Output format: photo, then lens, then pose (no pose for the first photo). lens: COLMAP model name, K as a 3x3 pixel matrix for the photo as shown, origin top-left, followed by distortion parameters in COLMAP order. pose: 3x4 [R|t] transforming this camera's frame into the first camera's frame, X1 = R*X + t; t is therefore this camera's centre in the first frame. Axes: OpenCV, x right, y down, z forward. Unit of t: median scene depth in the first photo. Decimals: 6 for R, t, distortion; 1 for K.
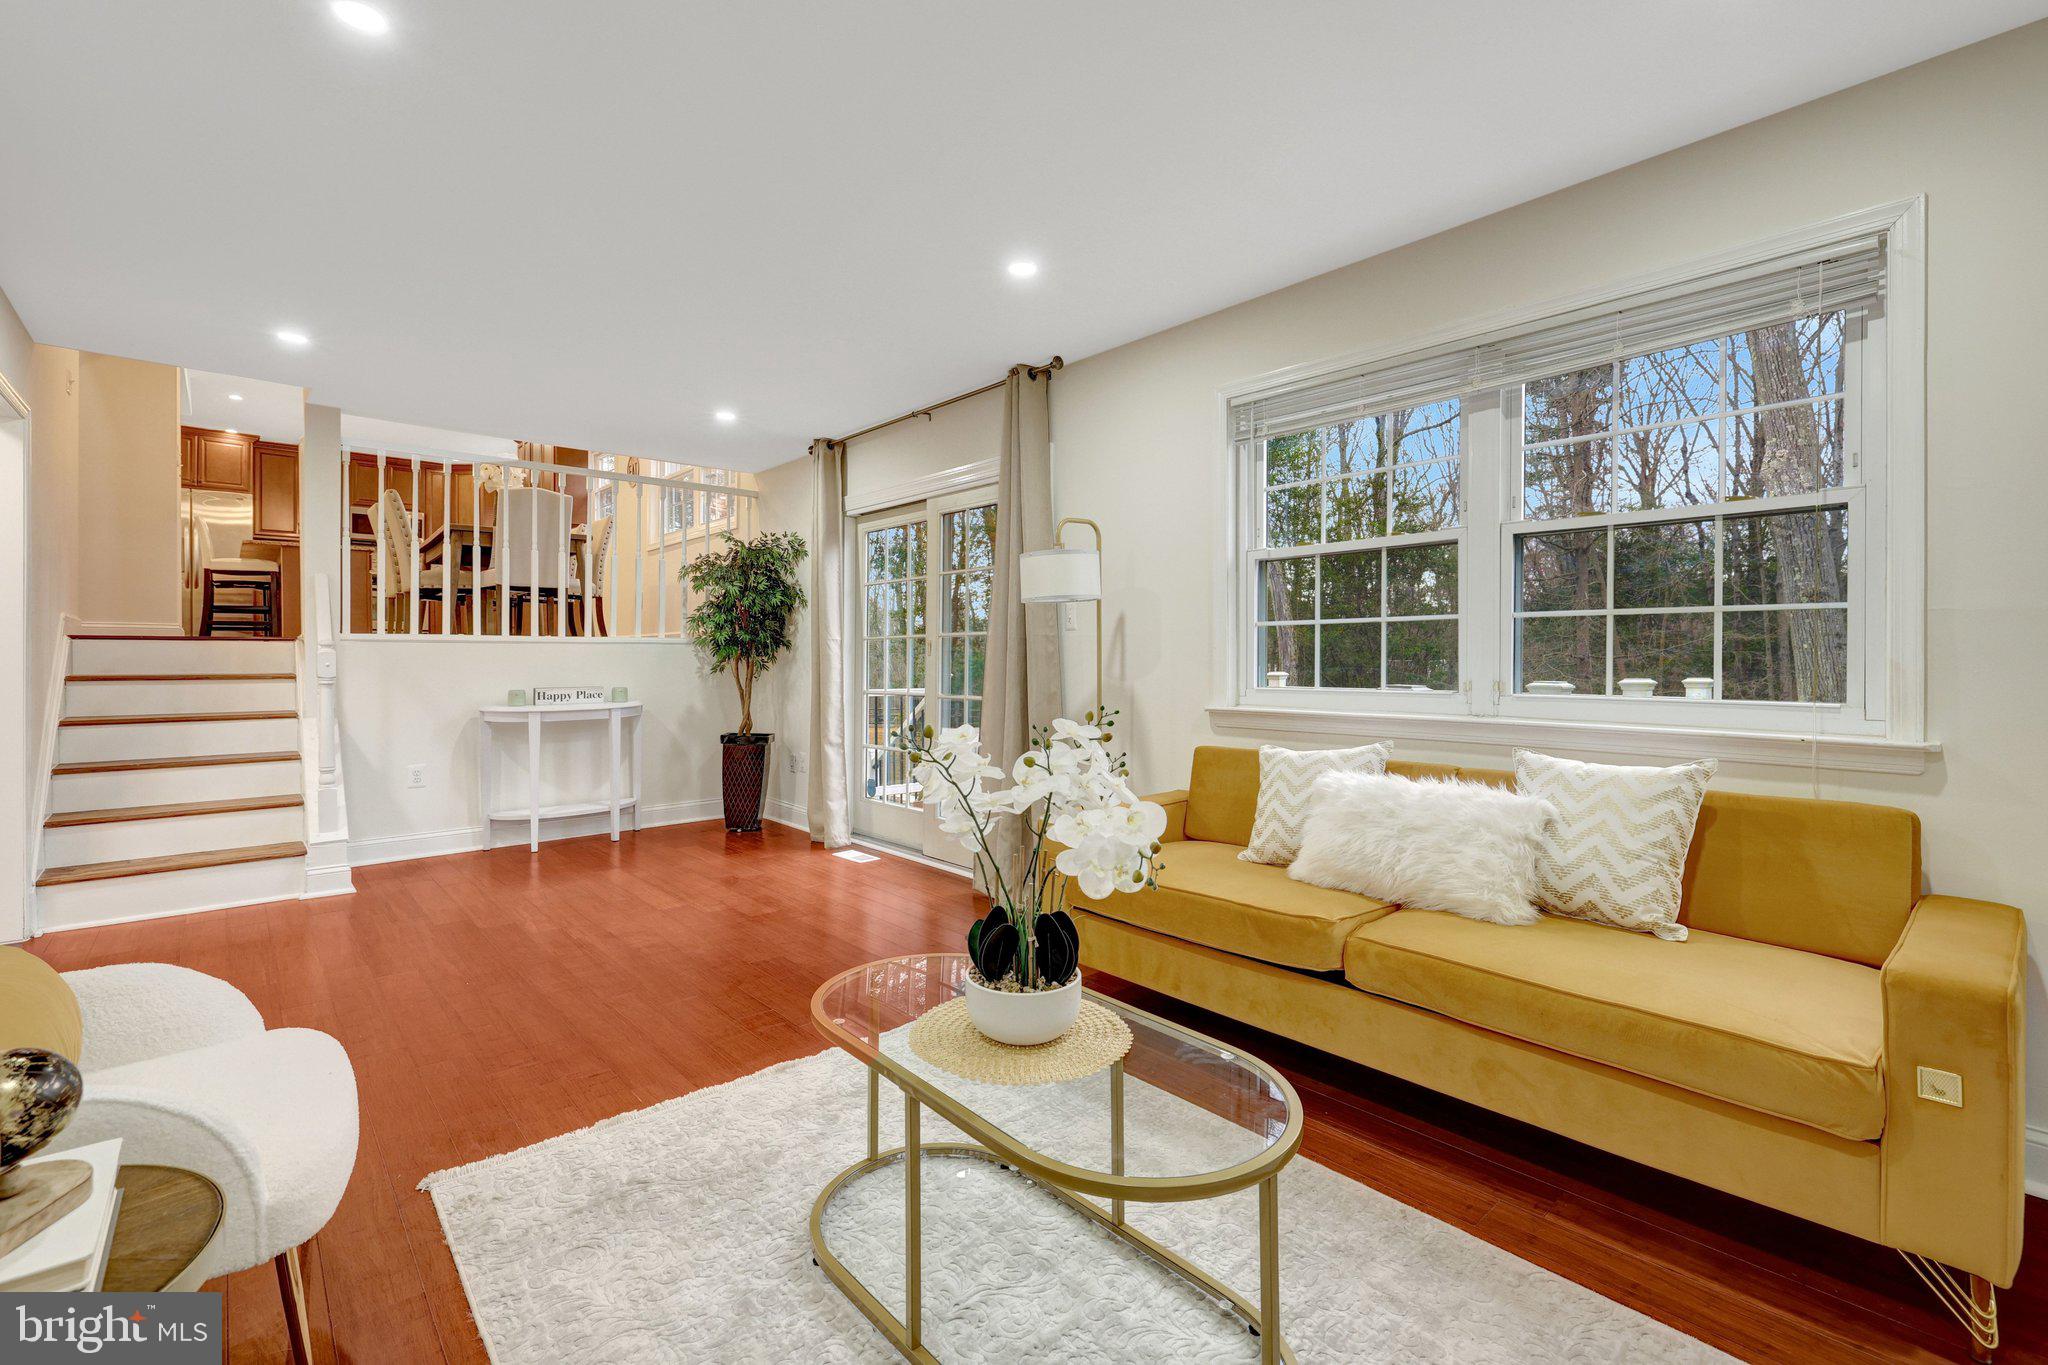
lens RADIAL K [[893.0, 0, 1005.3], [0, 893.0, 643.6], [0, 0, 1]] dist [-0.001288, -0.000208]
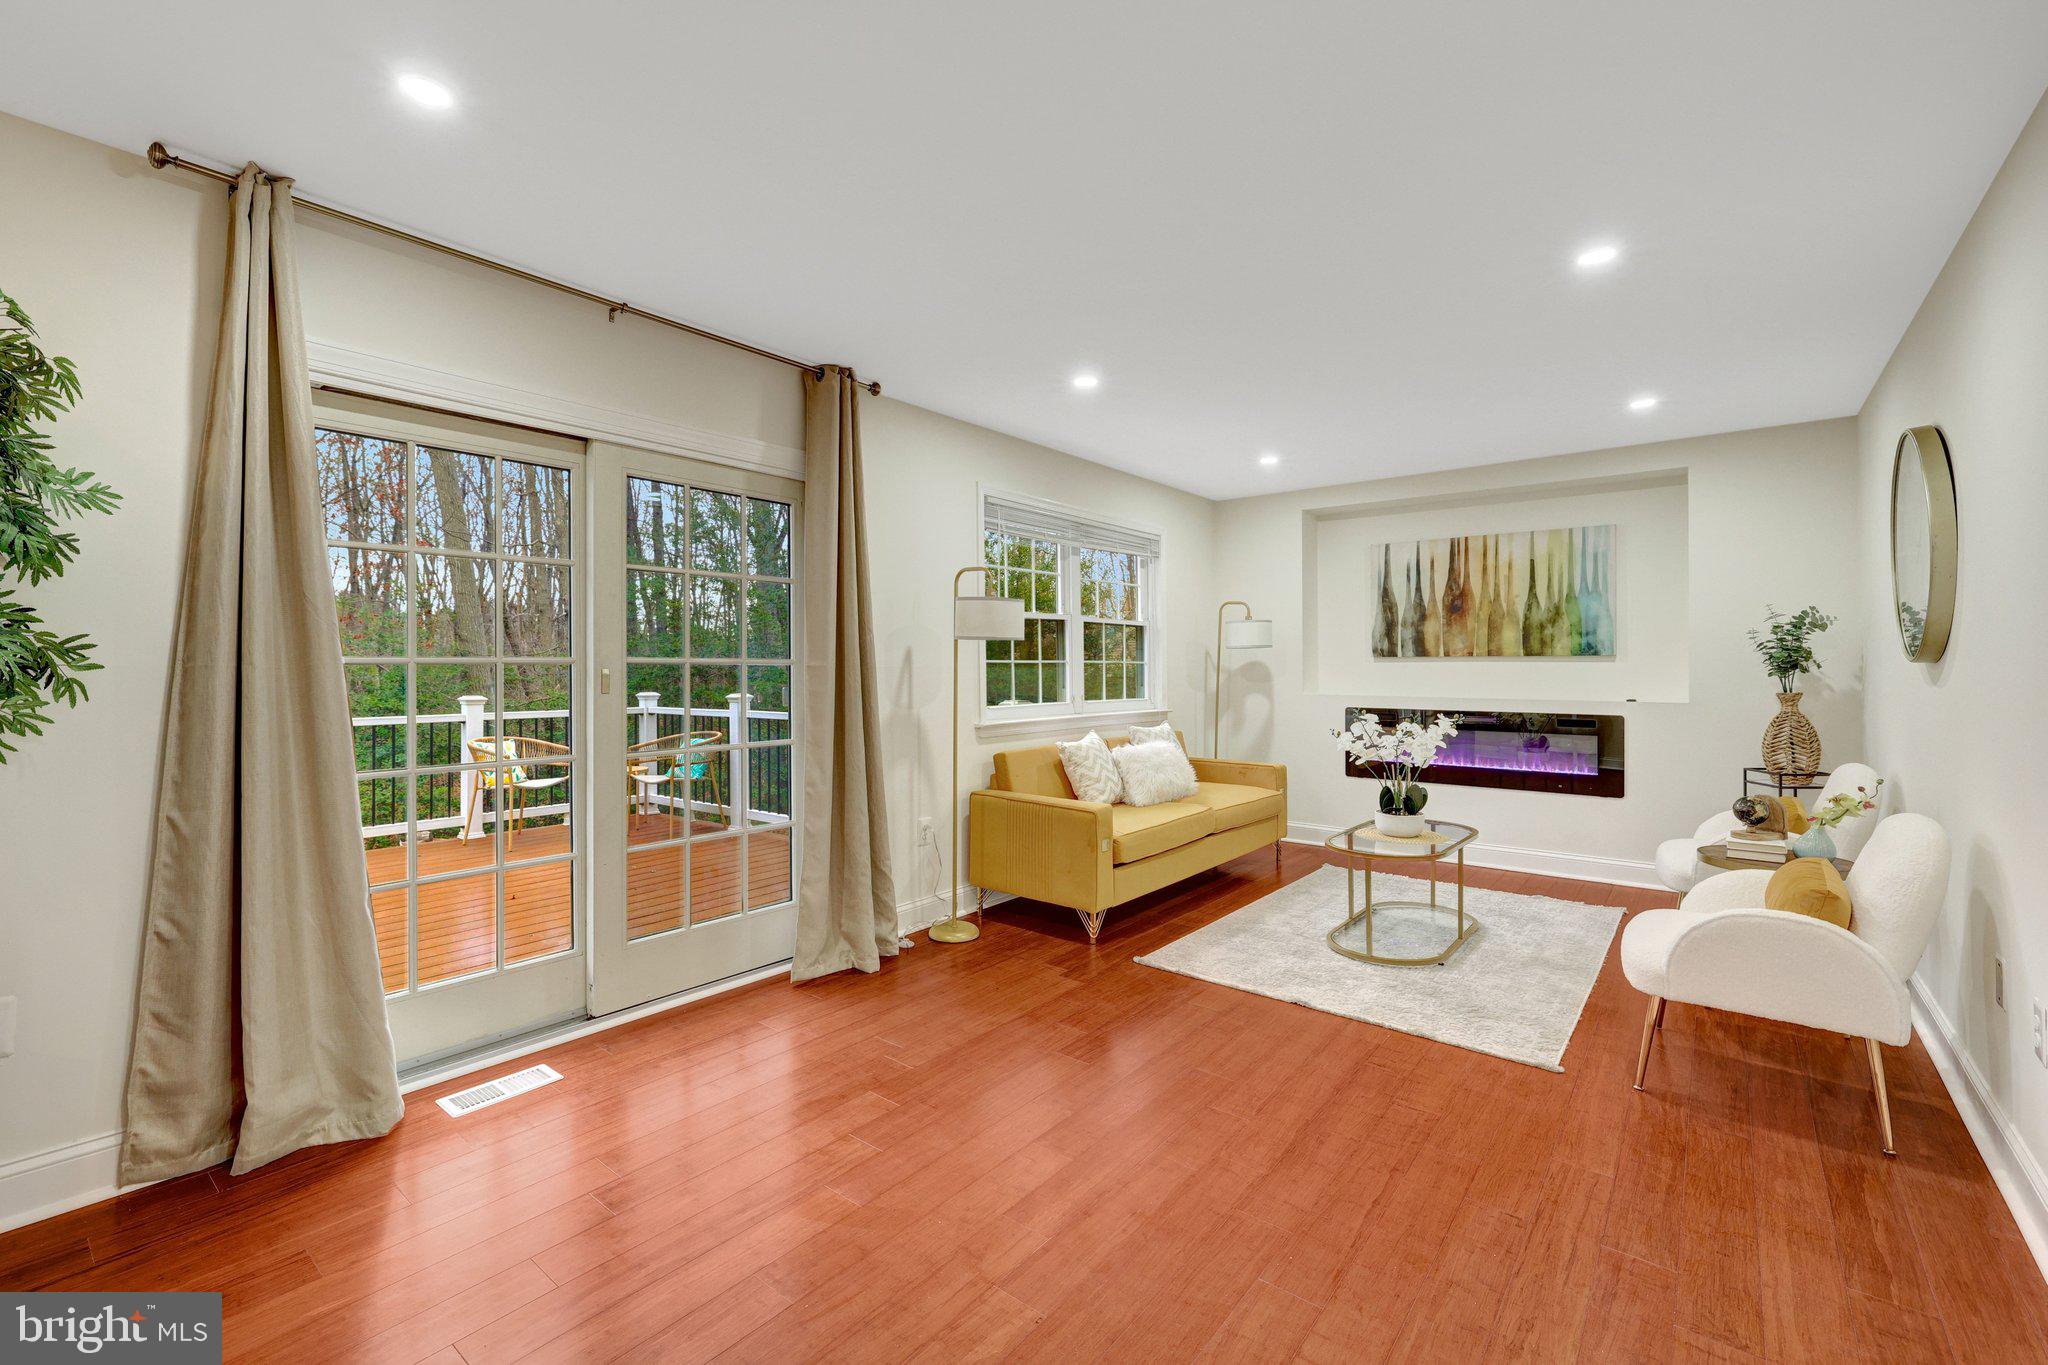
lens RADIAL K [[893.0, 0, 1005.3], [0, 893.0, 643.6], [0, 0, 1]] dist [-0.001288, -0.000208]
pose [[-0.176071, 0.033369, 0.983812, -1.388184], [-0.004602, 0.999386, -0.034721, -0.001817], [-0.984367, -0.010641, -0.175809, 1.545832]]
